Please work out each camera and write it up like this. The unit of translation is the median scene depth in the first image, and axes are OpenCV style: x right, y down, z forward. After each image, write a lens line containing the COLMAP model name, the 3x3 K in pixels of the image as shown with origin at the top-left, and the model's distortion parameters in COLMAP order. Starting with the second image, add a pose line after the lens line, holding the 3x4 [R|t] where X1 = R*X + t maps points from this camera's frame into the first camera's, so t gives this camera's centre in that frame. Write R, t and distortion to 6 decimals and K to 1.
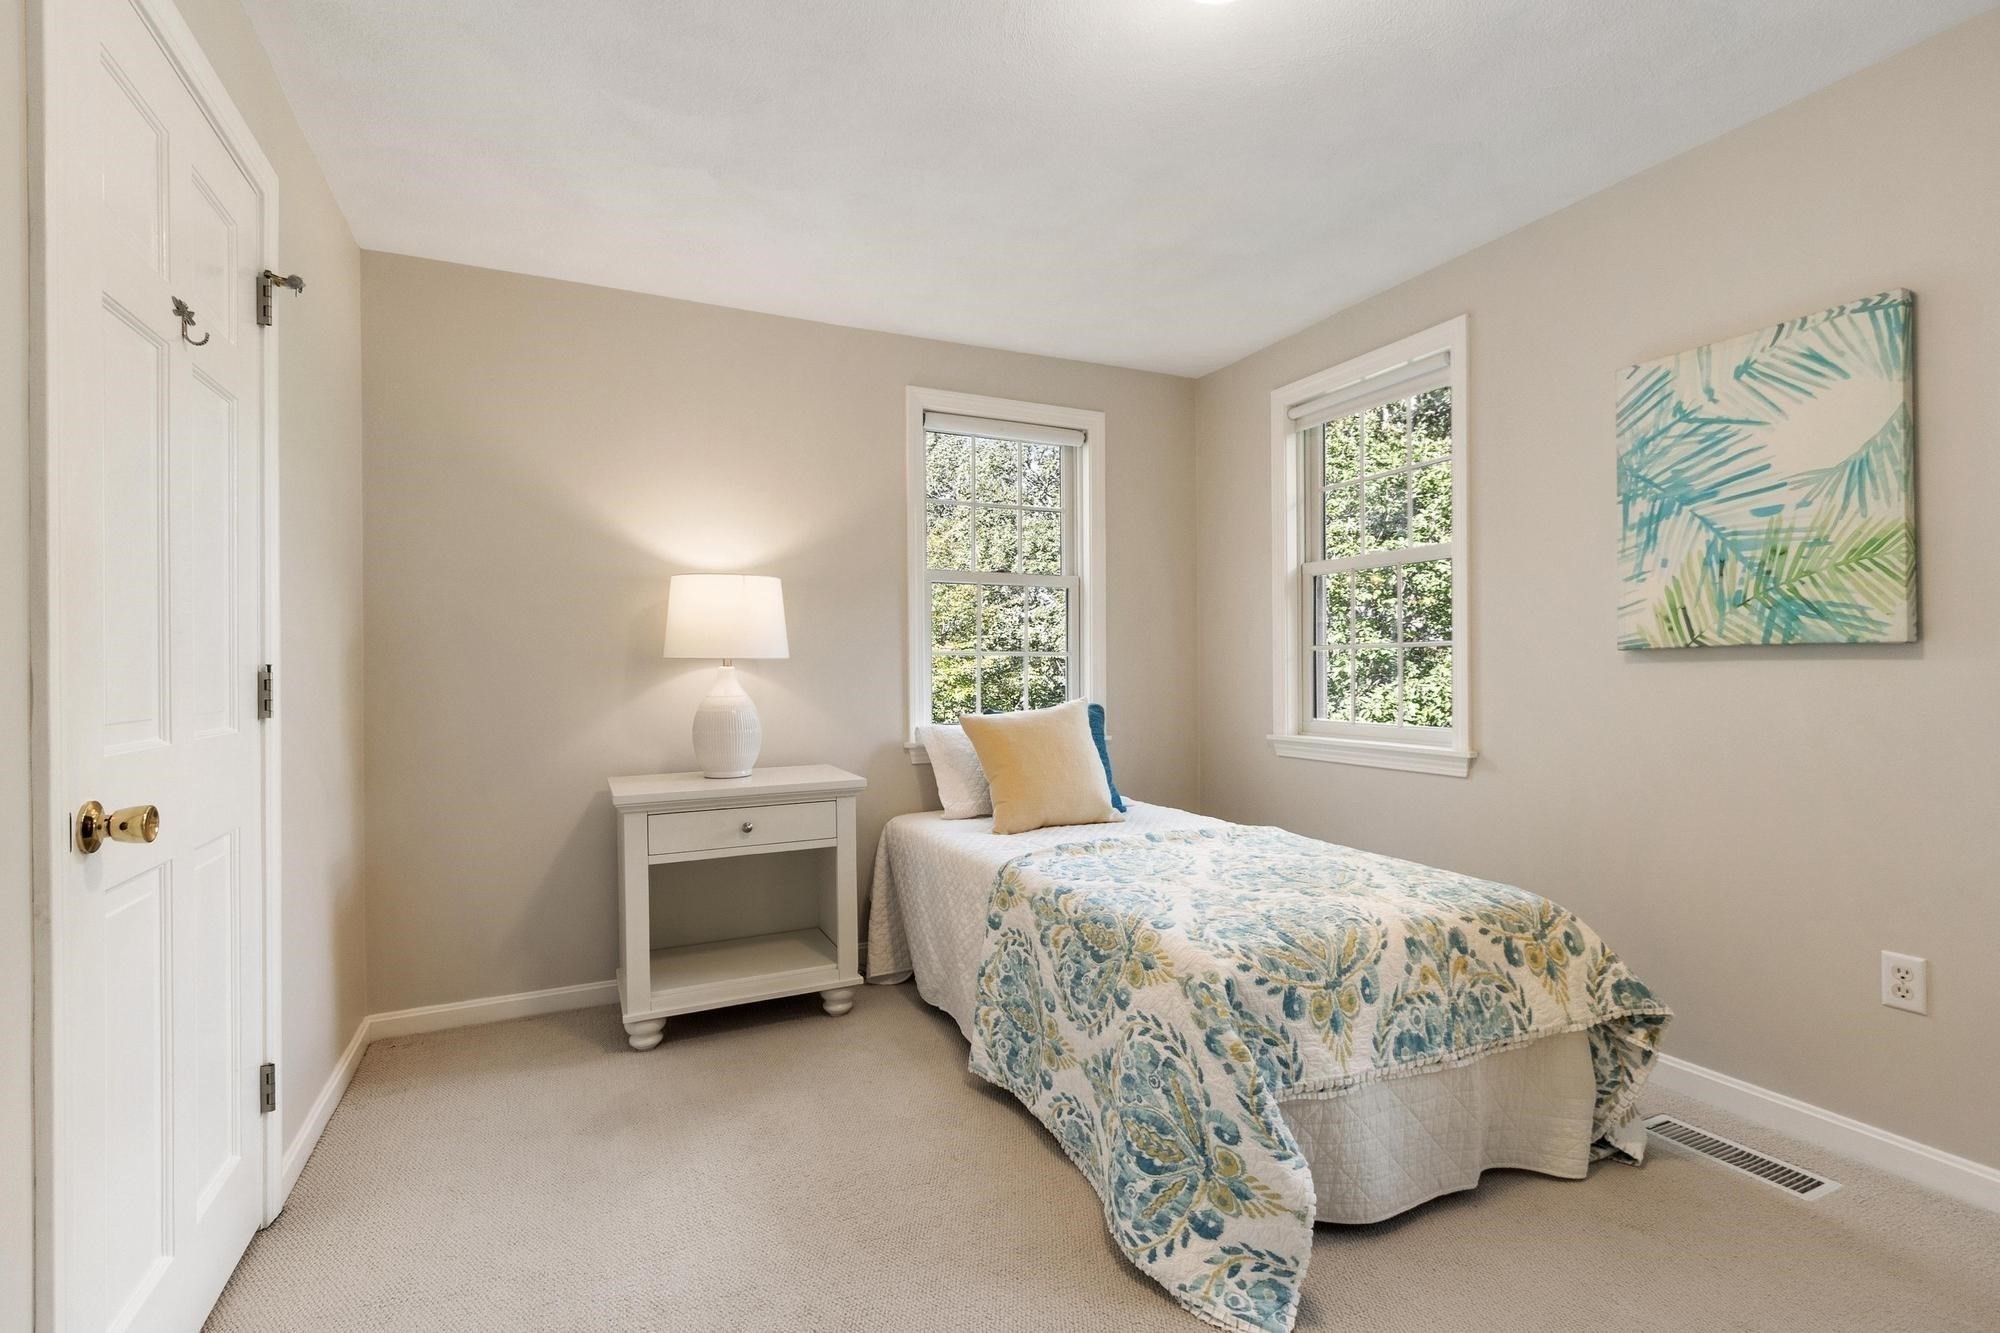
lens RADIAL K [[910.3, 0, 1000.0], [0, 910.3, 666.5], [0, 0, 1]] dist [-0.001600, -0.000322]
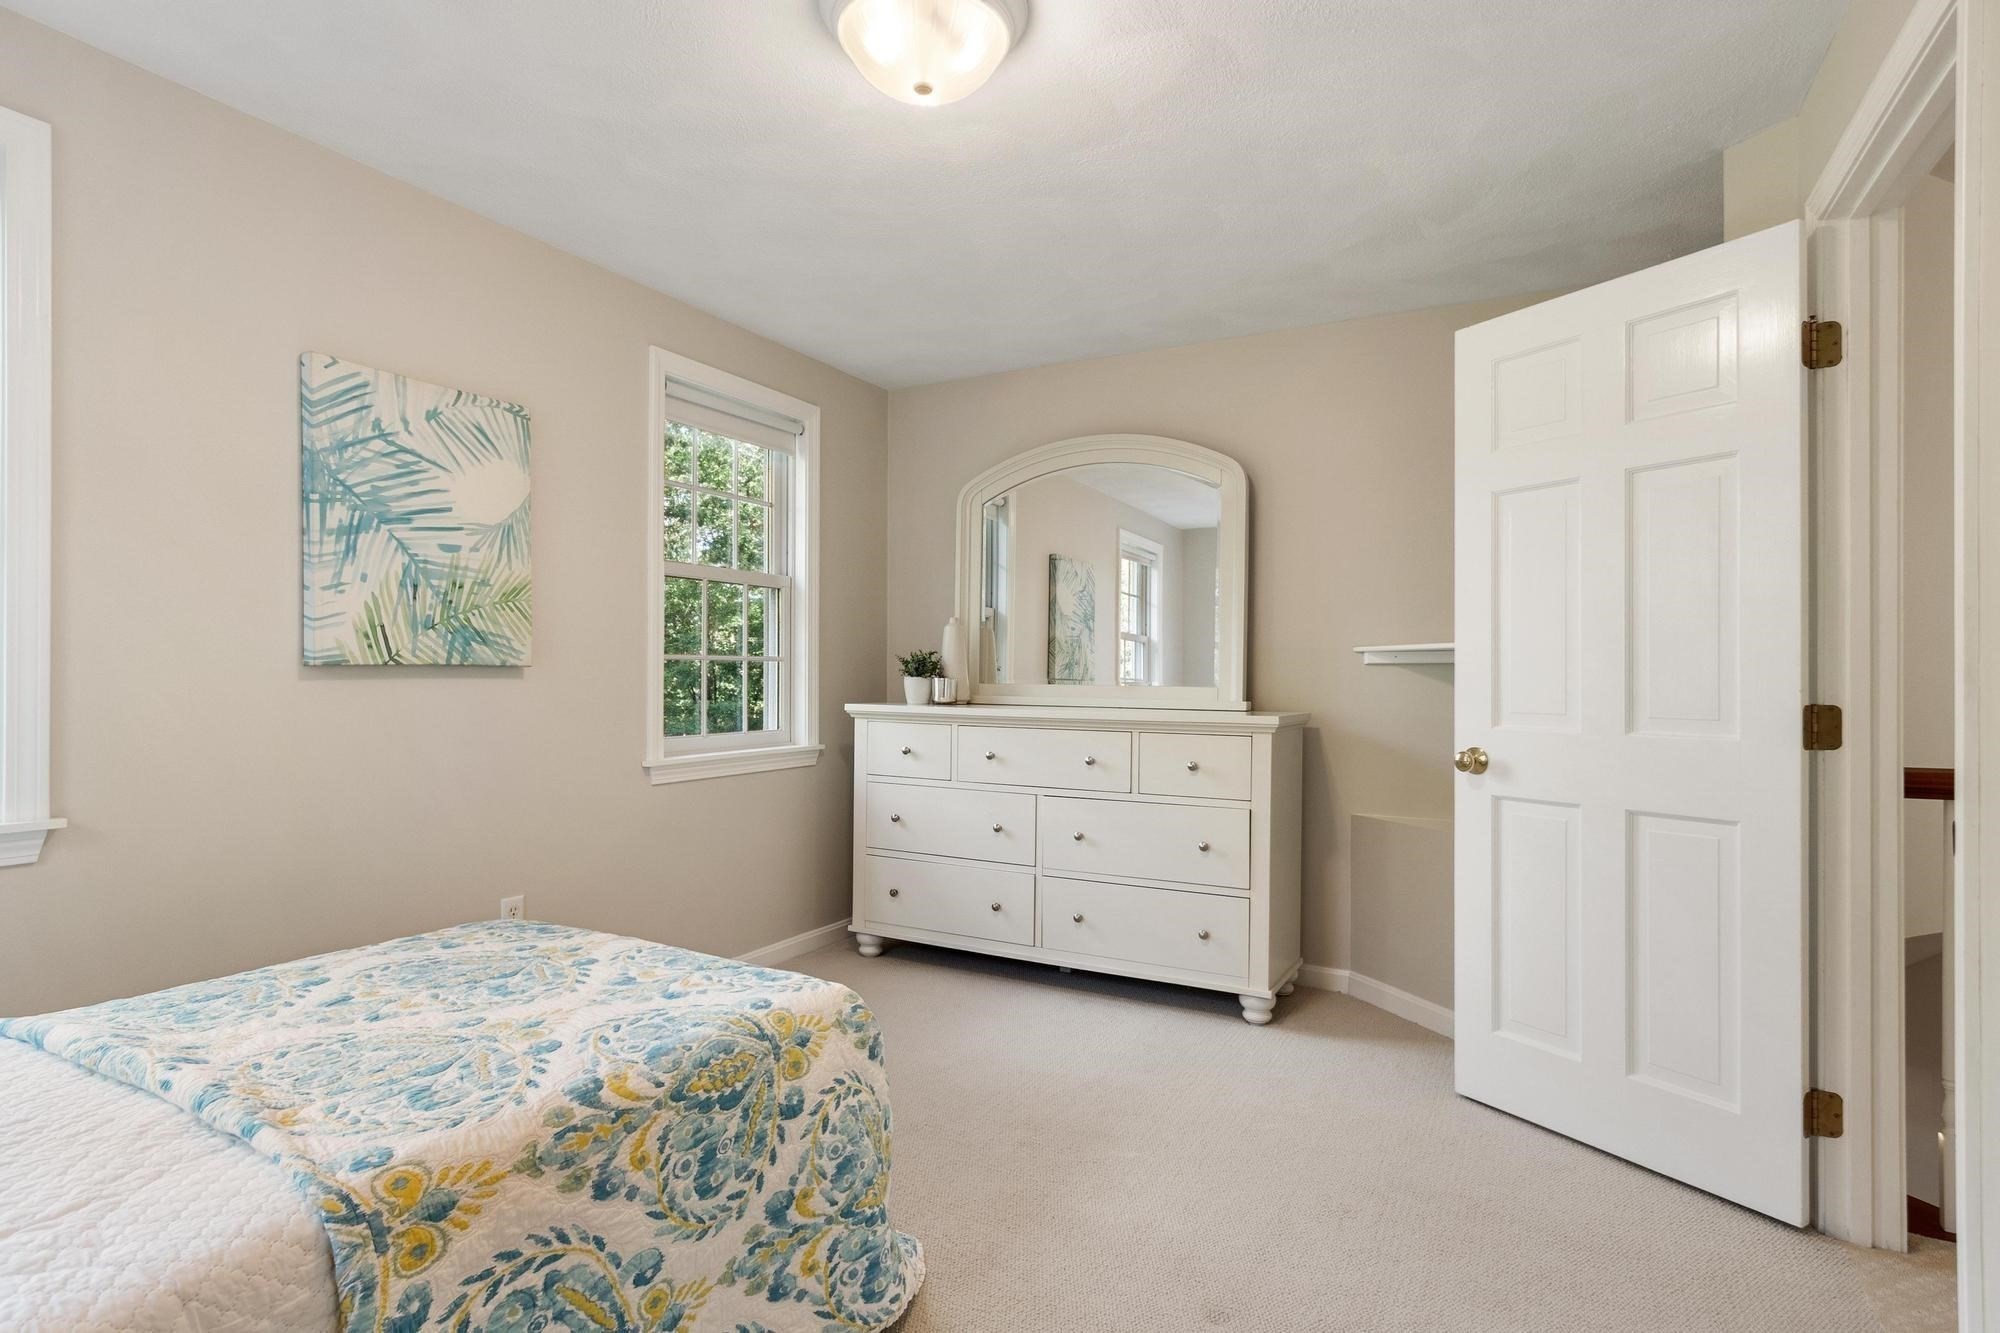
lens RADIAL K [[1031.9, 0, 1000.0], [0, 1031.9, 666.5], [0, 0, 1]] dist [-0.000343, -0.000144]
pose [[-0.594224, 0.011616, 0.804216, -0.591364], [-0.001350, 0.999880, -0.015439, -0.002900], [-0.804298, -0.010260, -0.594137, 1.174959]]
